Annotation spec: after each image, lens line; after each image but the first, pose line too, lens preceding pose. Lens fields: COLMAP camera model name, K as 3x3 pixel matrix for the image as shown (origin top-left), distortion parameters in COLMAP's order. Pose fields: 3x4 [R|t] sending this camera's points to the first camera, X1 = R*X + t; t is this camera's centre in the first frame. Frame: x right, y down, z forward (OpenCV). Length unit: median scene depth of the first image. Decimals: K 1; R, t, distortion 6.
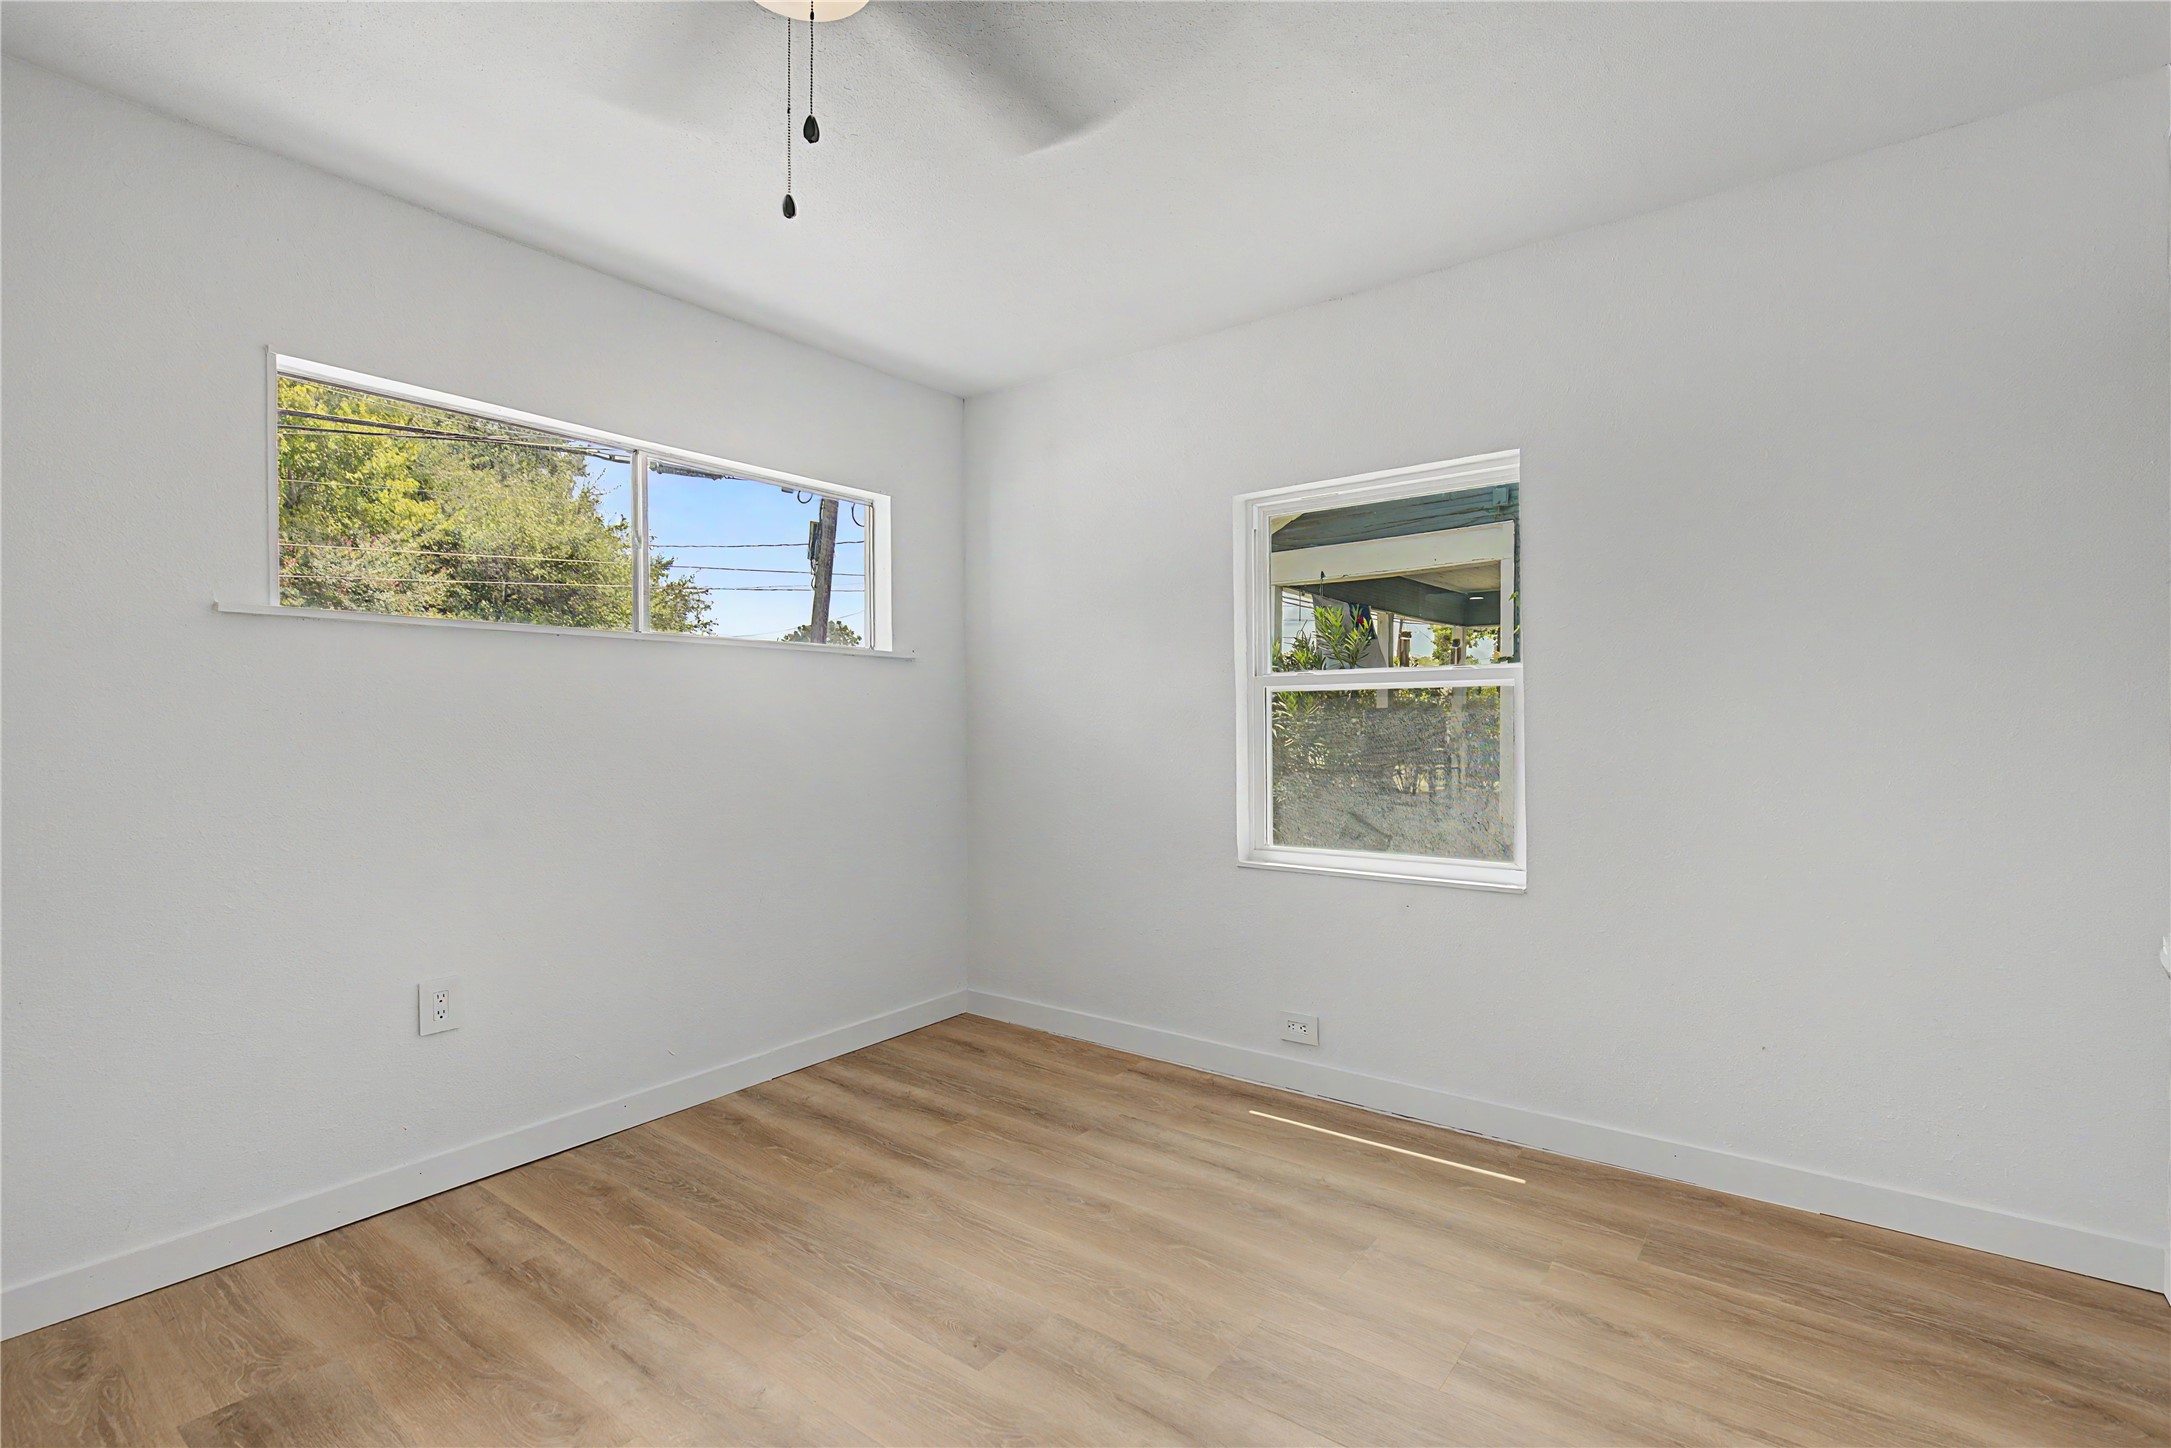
lens RADIAL K [[998.3, 0, 1088.8], [0, 998.3, 725.8], [0, 0, 1]] dist [0.000960, 0.000187]
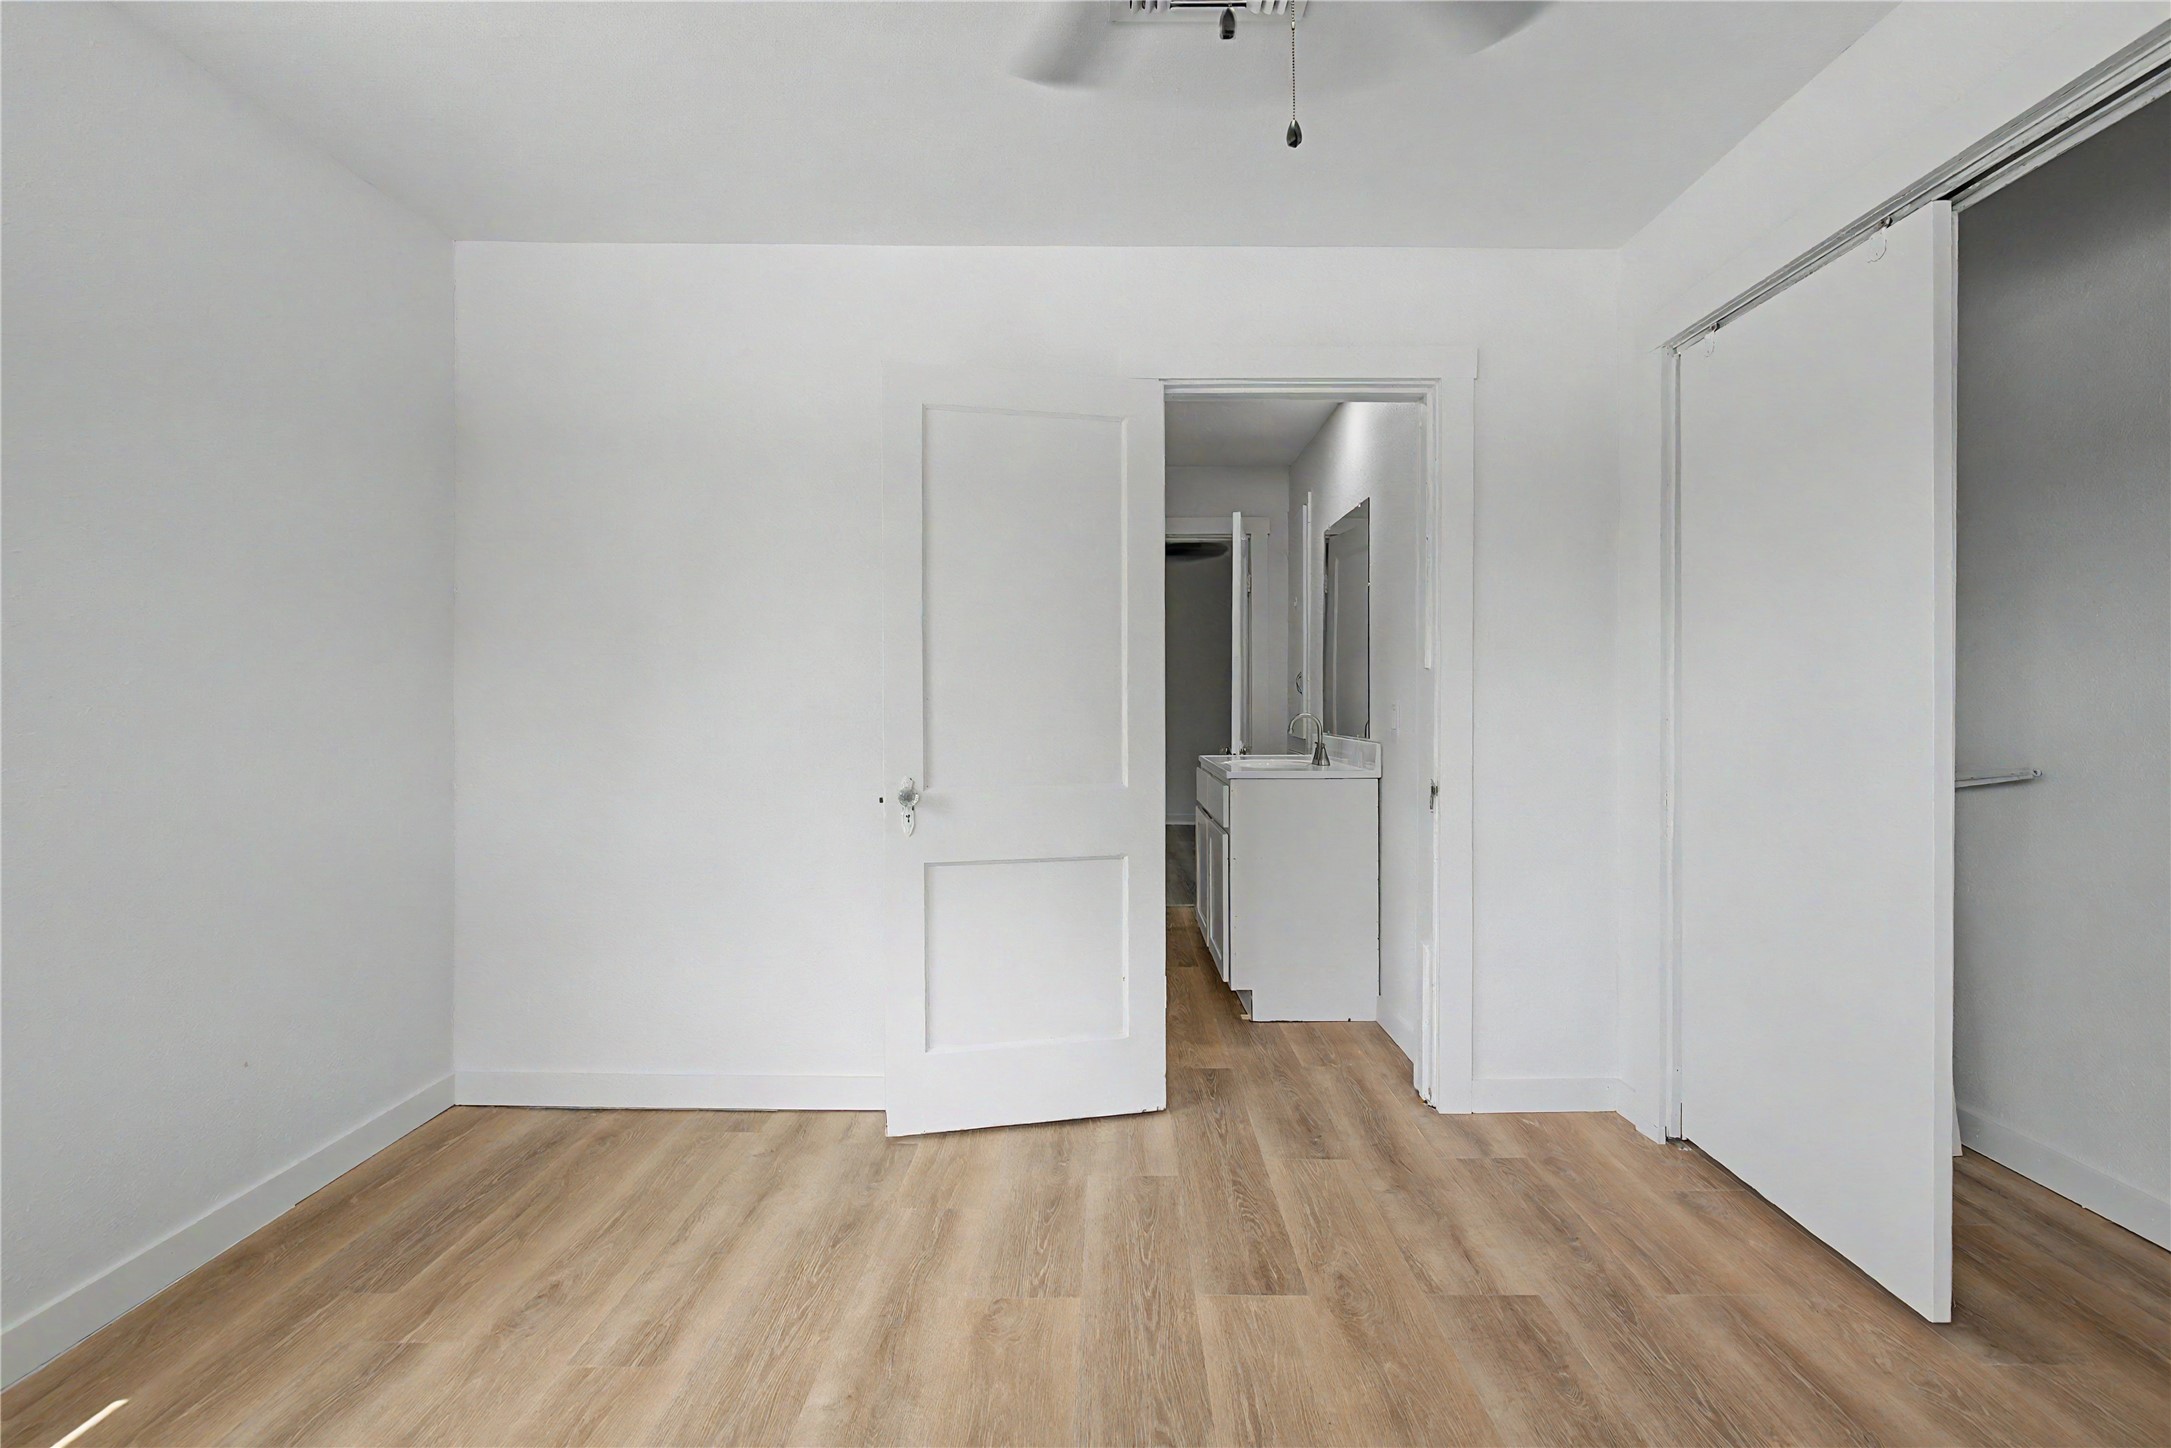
lens RADIAL K [[998.3, 0, 1089.7], [0, 998.3, 713.6], [0, 0, 1]] dist [0.000960, 0.000187]
pose [[-0.608139, -0.006932, 0.793800, -0.601176], [0.001696, 0.999948, 0.010032, -0.008352], [-0.793829, 0.007447, -0.608096, 1.109752]]
